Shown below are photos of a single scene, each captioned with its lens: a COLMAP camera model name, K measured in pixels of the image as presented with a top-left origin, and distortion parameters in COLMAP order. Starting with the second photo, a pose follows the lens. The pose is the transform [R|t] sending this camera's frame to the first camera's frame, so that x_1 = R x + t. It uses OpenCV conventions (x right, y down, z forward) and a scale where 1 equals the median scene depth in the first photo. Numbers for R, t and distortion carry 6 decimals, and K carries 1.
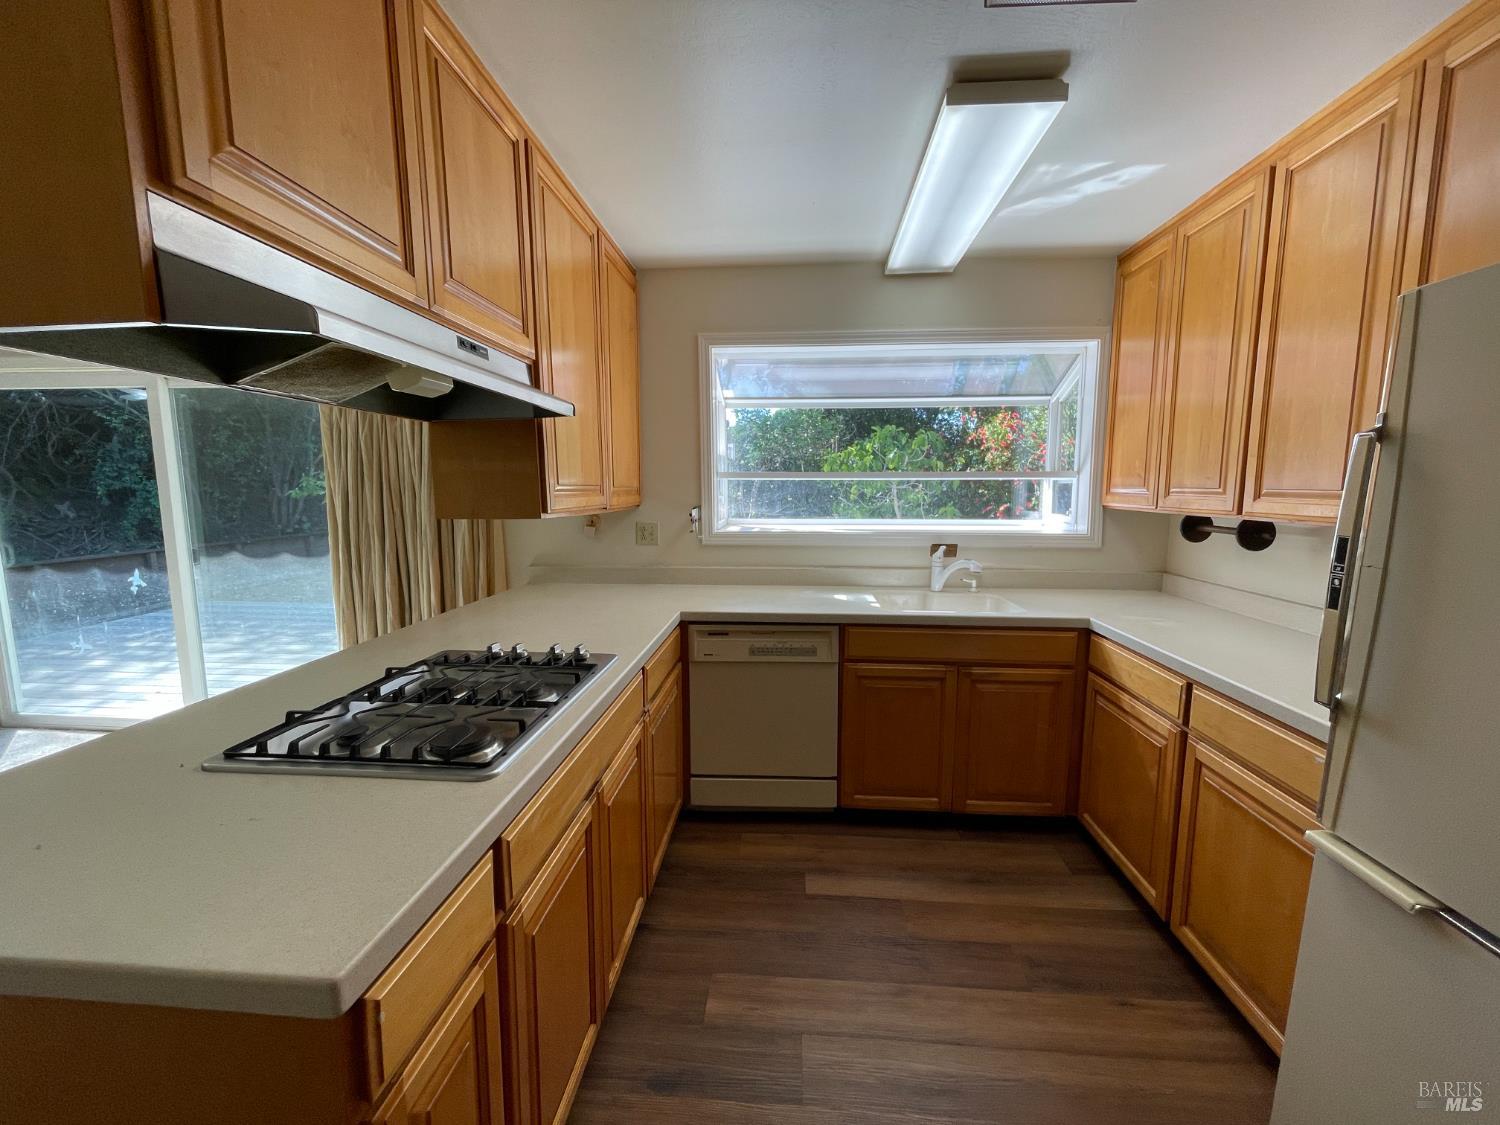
lens RADIAL K [[607.0, 0, 755.6], [0, 607.0, 561.6], [0, 0, 1]] dist [-0.003143, 0.000434]
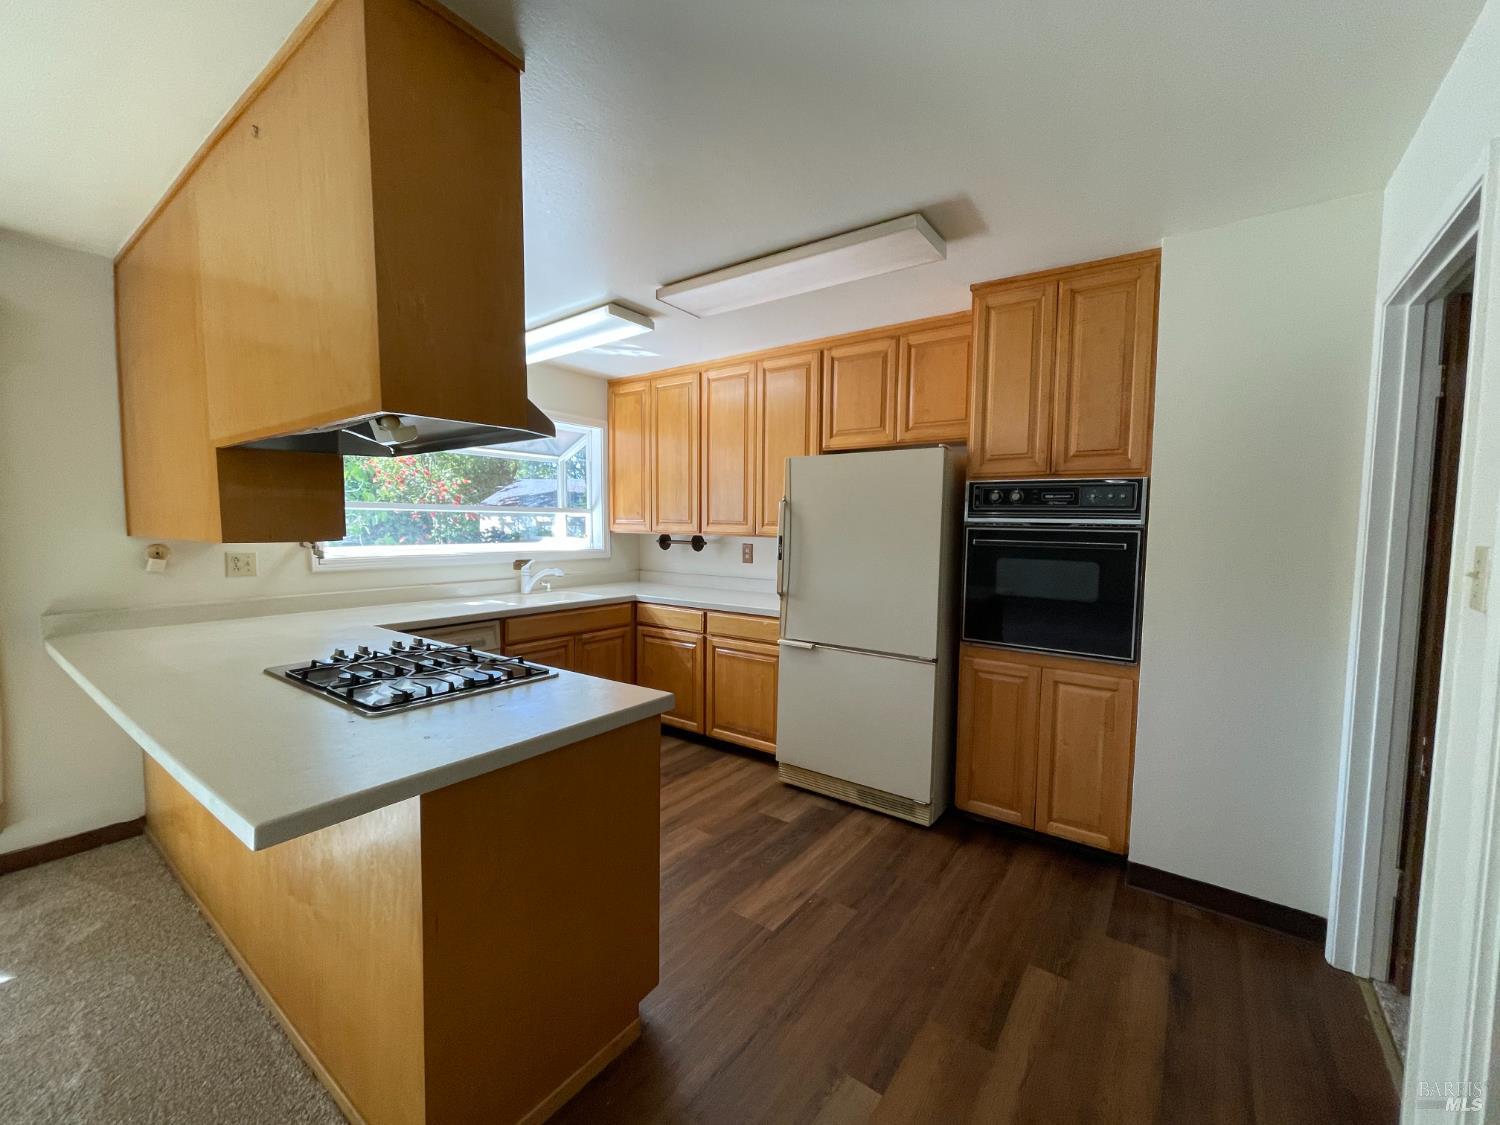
lens RADIAL K [[607.0, 0, 748.8], [0, 607.0, 564.1], [0, 0, 1]] dist [-0.003143, 0.000434]
pose [[0.541325, -0.051491, 0.839235, -0.692454], [0.094748, 0.995501, -0.000036, 0.035839], [-0.835458, 0.079536, 0.543769, -0.205356]]
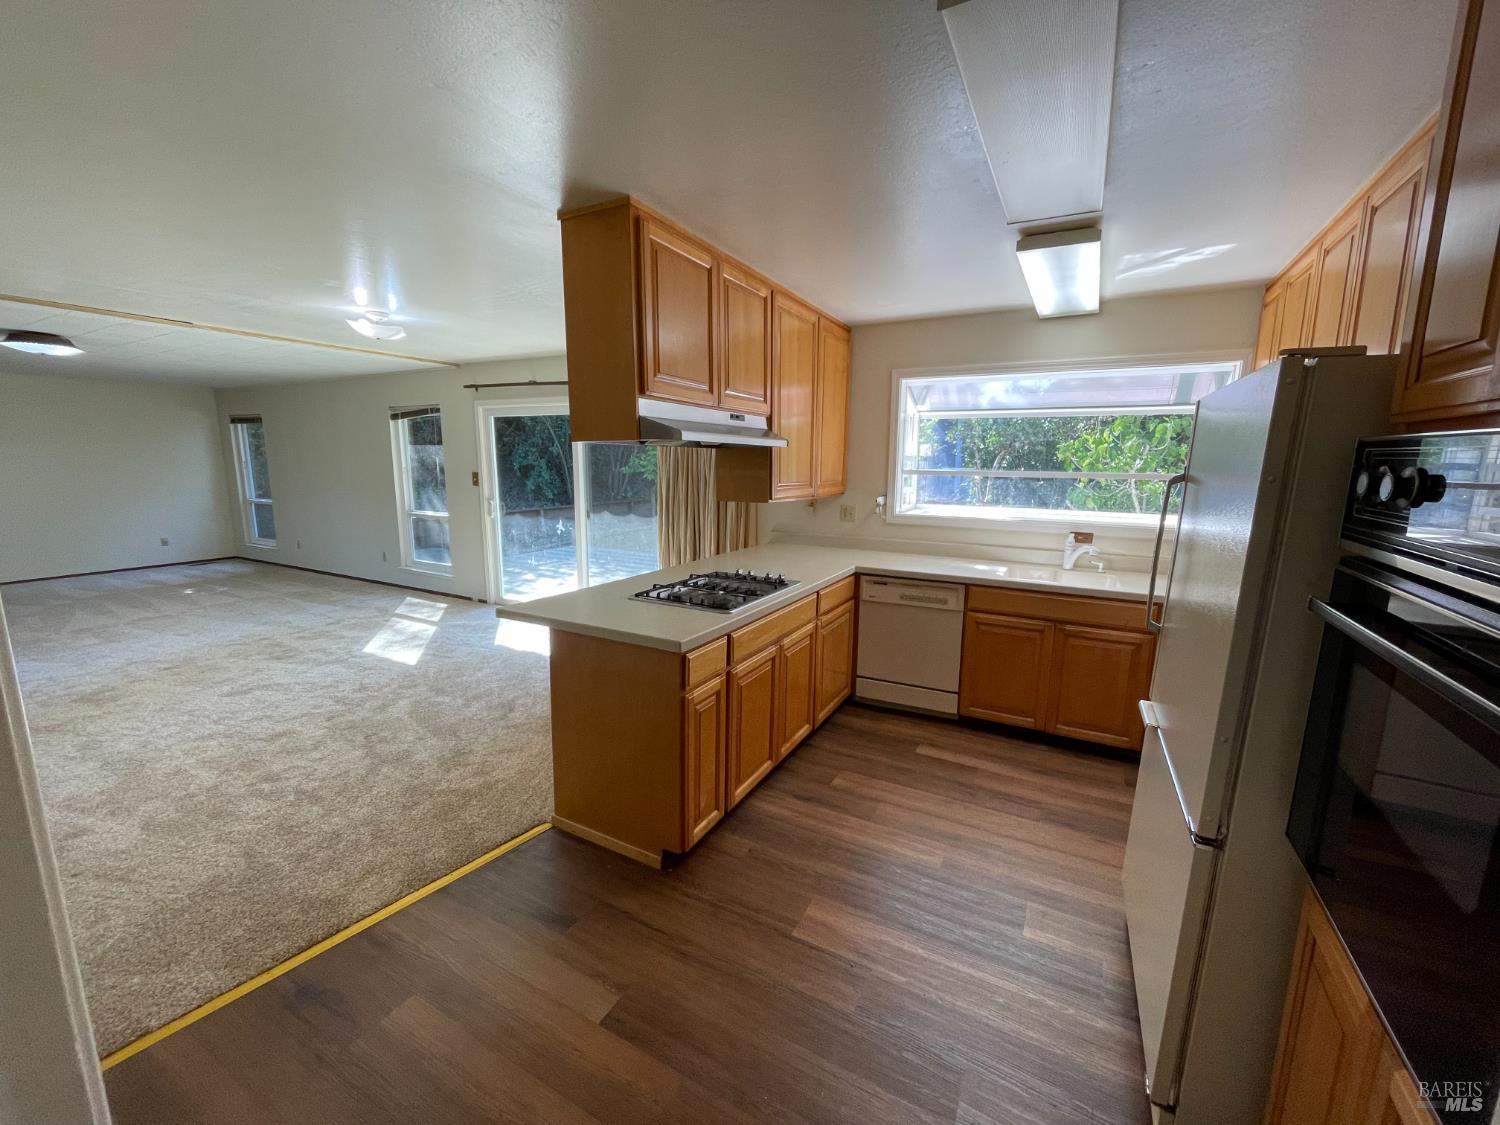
lens RADIAL K [[607.0, 0, 755.1], [0, 607.0, 562.3], [0, 0, 1]] dist [-0.003143, 0.000434]
pose [[0.911014, 0.078006, -0.404930, 0.261132], [-0.061467, 0.996663, 0.053711, 0.007789], [0.407769, -0.024042, 0.912769, -0.487904]]
